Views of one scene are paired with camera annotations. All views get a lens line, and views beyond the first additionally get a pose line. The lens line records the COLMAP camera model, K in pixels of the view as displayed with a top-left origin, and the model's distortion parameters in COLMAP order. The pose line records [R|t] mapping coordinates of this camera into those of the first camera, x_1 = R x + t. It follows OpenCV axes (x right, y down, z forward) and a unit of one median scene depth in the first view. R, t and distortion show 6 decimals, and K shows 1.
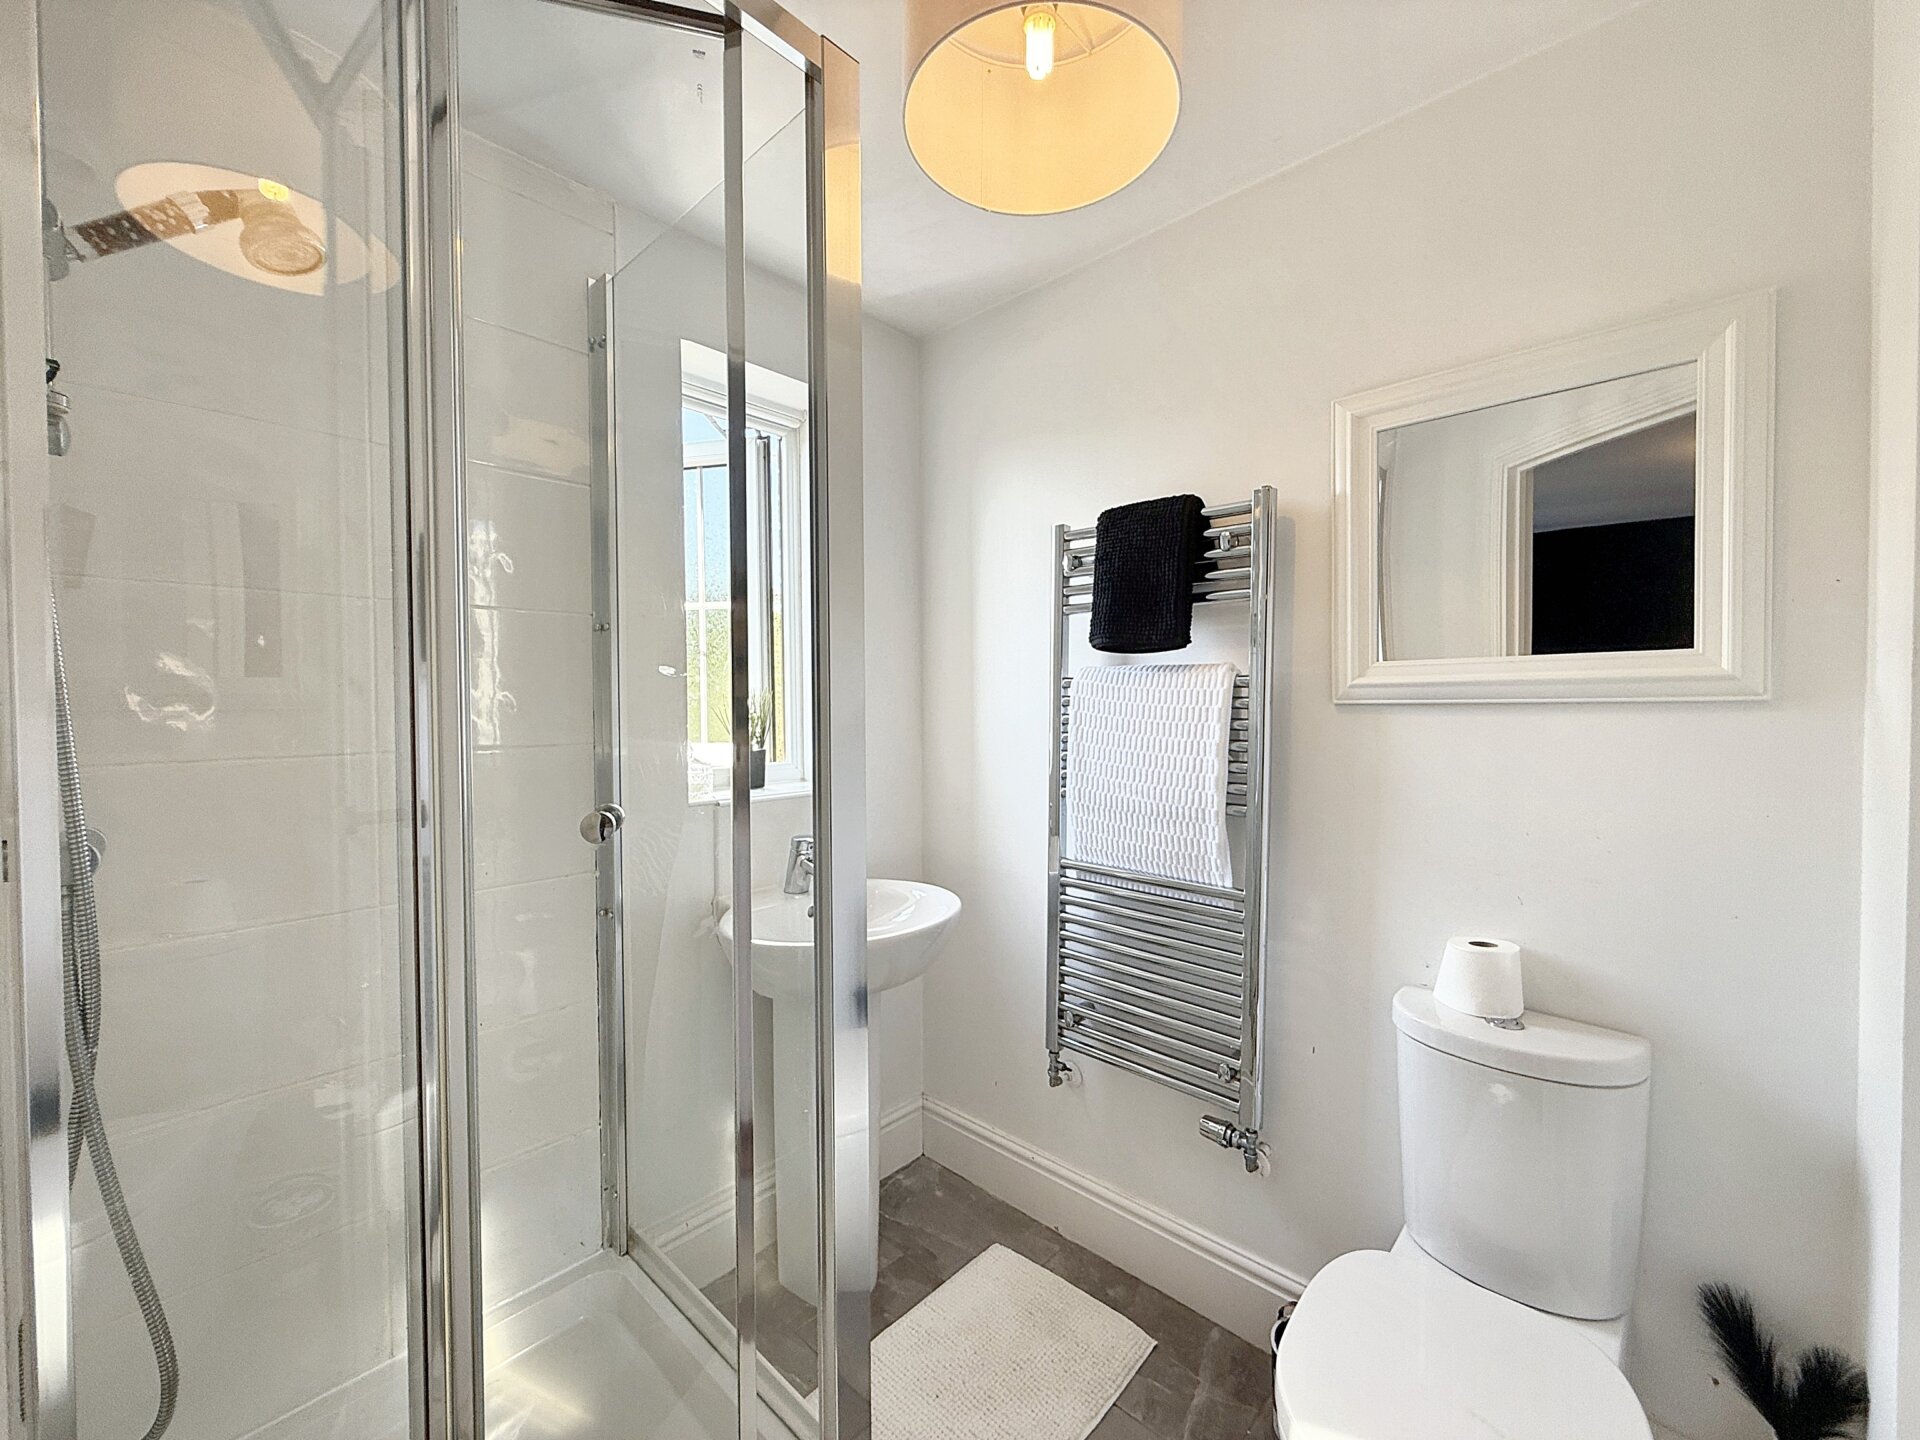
lens RADIAL K [[773.2, 0, 956.3], [0, 773.2, 711.9], [0, 0, 1]] dist [0.000324, 0.000169]
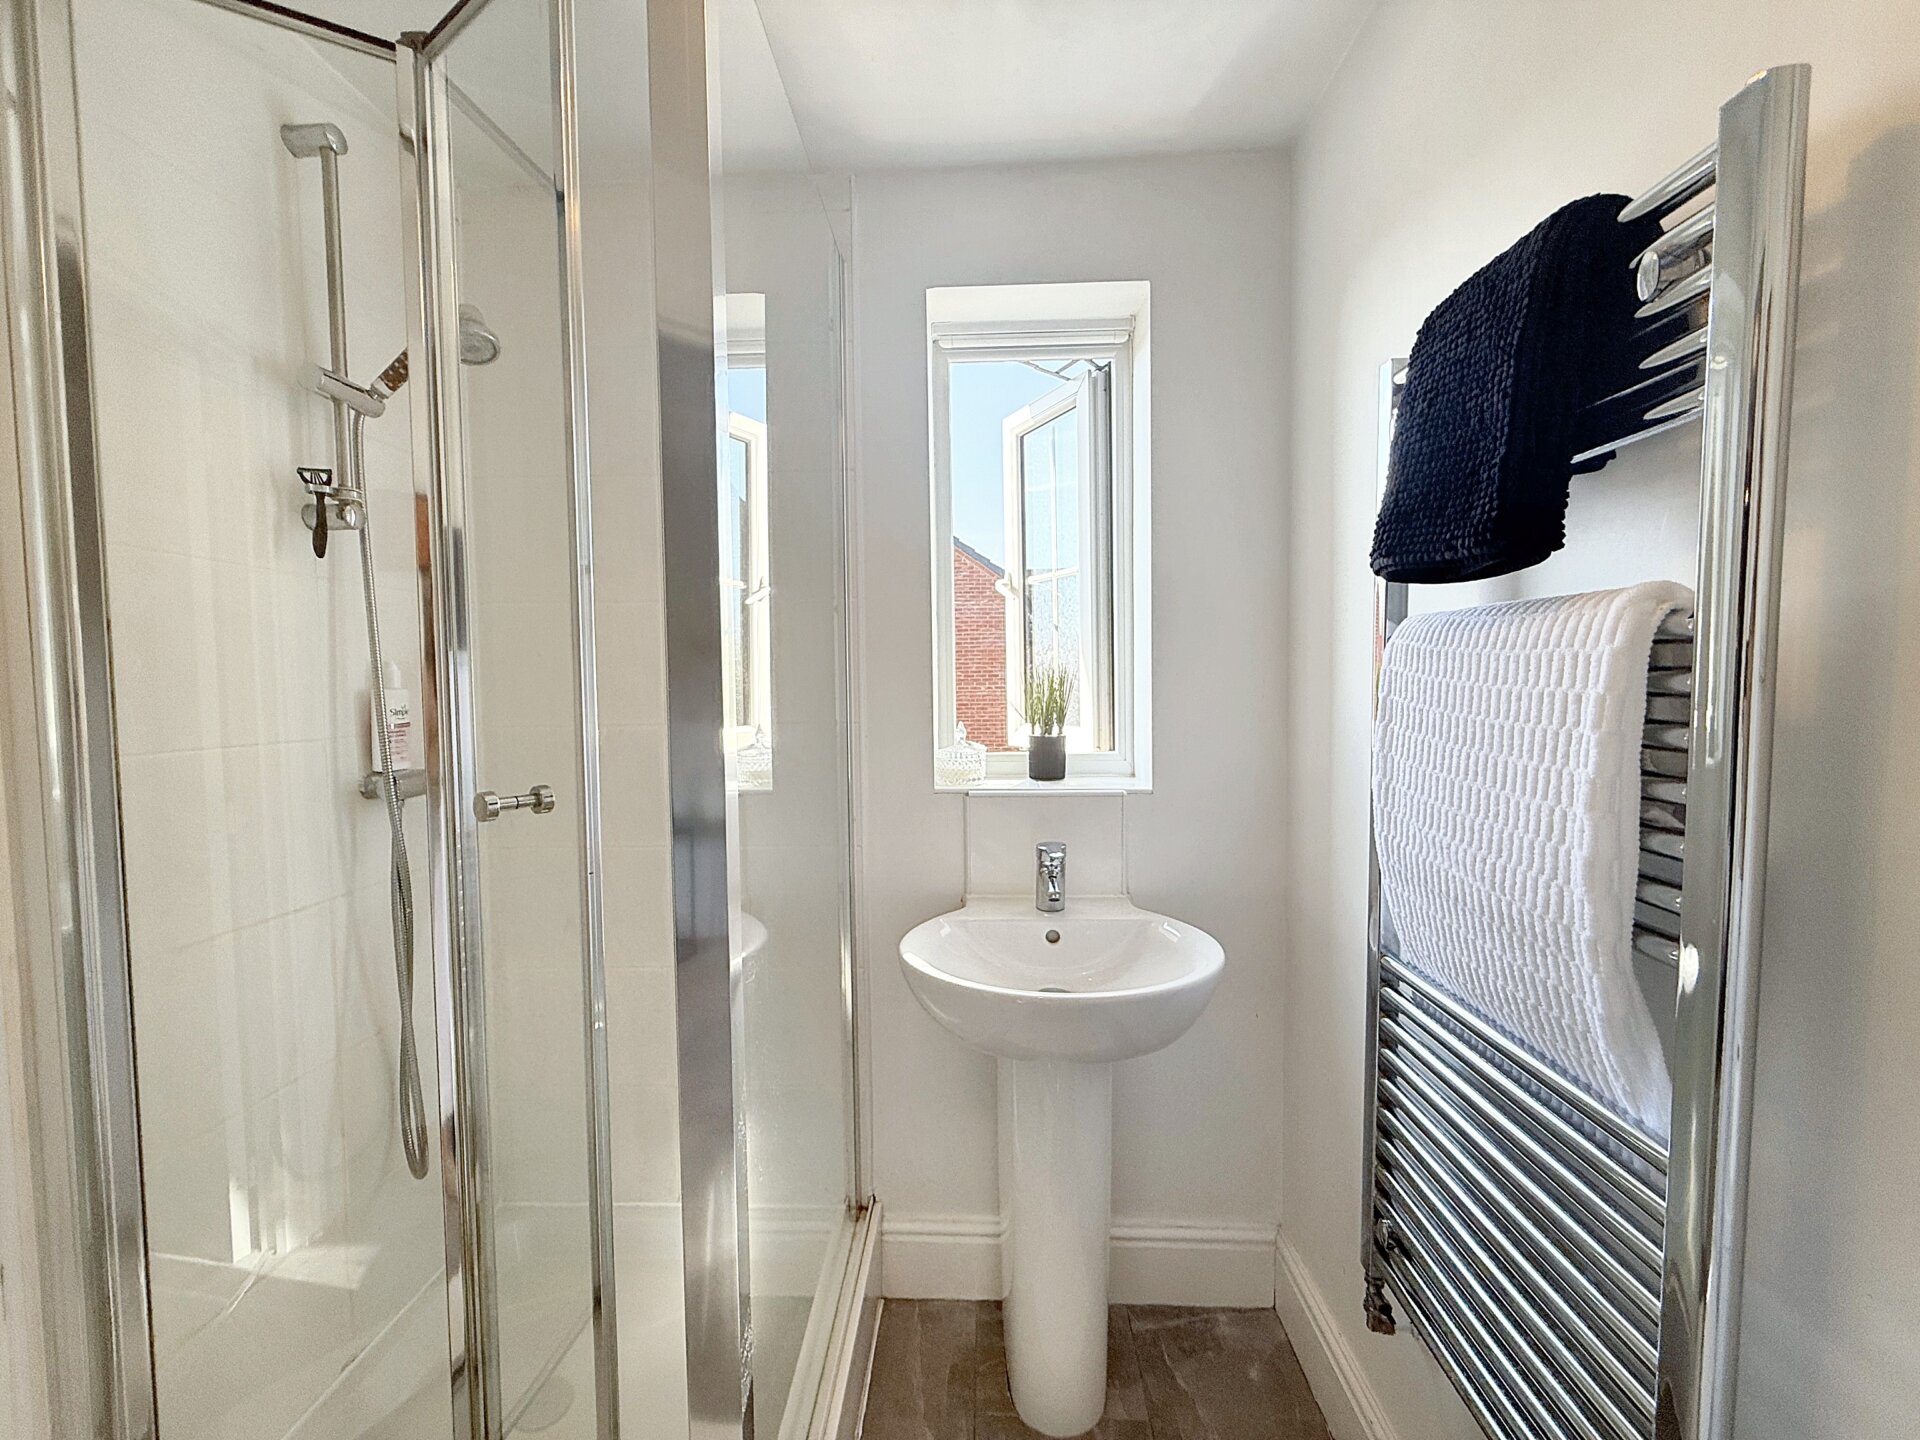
lens RADIAL K [[772.2, 0, 956.4], [0, 772.2, 716.5], [0, 0, 1]] dist [-0.000090, 0.000005]
pose [[0.644265, 0.032047, -0.764131, 0.410460], [-0.003707, 0.999241, 0.038783, -0.007548], [0.764794, -0.022154, 0.643894, 0.445375]]
